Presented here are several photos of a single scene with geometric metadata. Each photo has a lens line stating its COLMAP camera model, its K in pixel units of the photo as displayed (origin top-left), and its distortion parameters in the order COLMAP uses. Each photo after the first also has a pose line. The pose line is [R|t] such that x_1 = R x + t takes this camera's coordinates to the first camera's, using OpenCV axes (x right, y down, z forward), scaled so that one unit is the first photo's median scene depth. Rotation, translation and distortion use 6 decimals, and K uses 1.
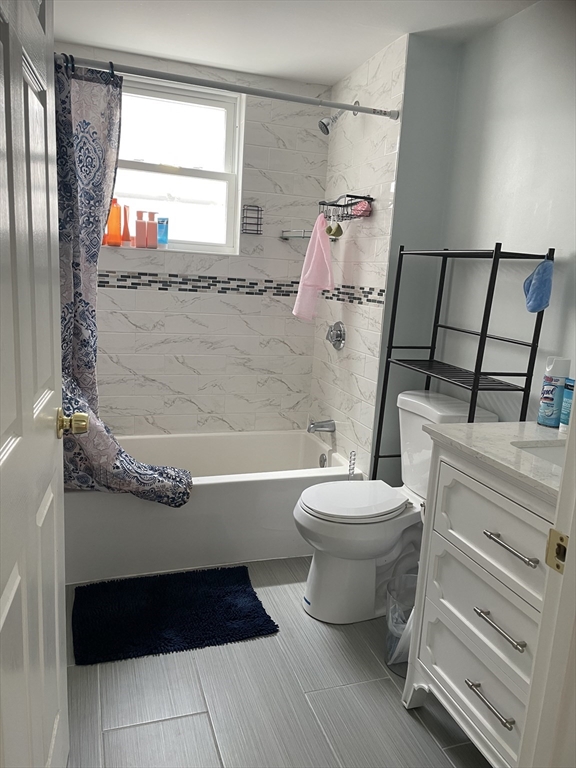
lens RADIAL K [[578.4, 0, 282.6], [0, 578.4, 386.0], [0, 0, 1]] dist [0.102935, -0.132805]
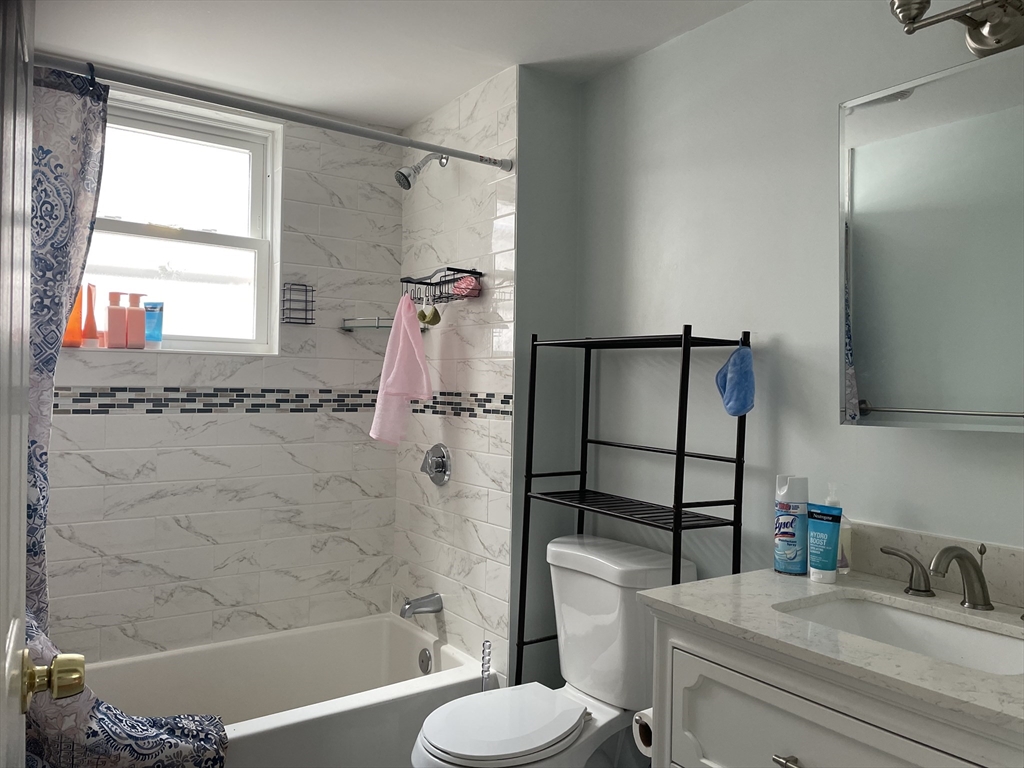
lens RADIAL K [[771.3, 0, 508.7], [0, 771.3, 387.6], [0, 0, 1]] dist [0.102935, -0.132805]
pose [[0.957502, -0.041865, 0.285372, -0.093890], [0.092918, 0.981435, -0.167787, -0.017746], [-0.273050, 0.187172, 0.943616, 0.116320]]
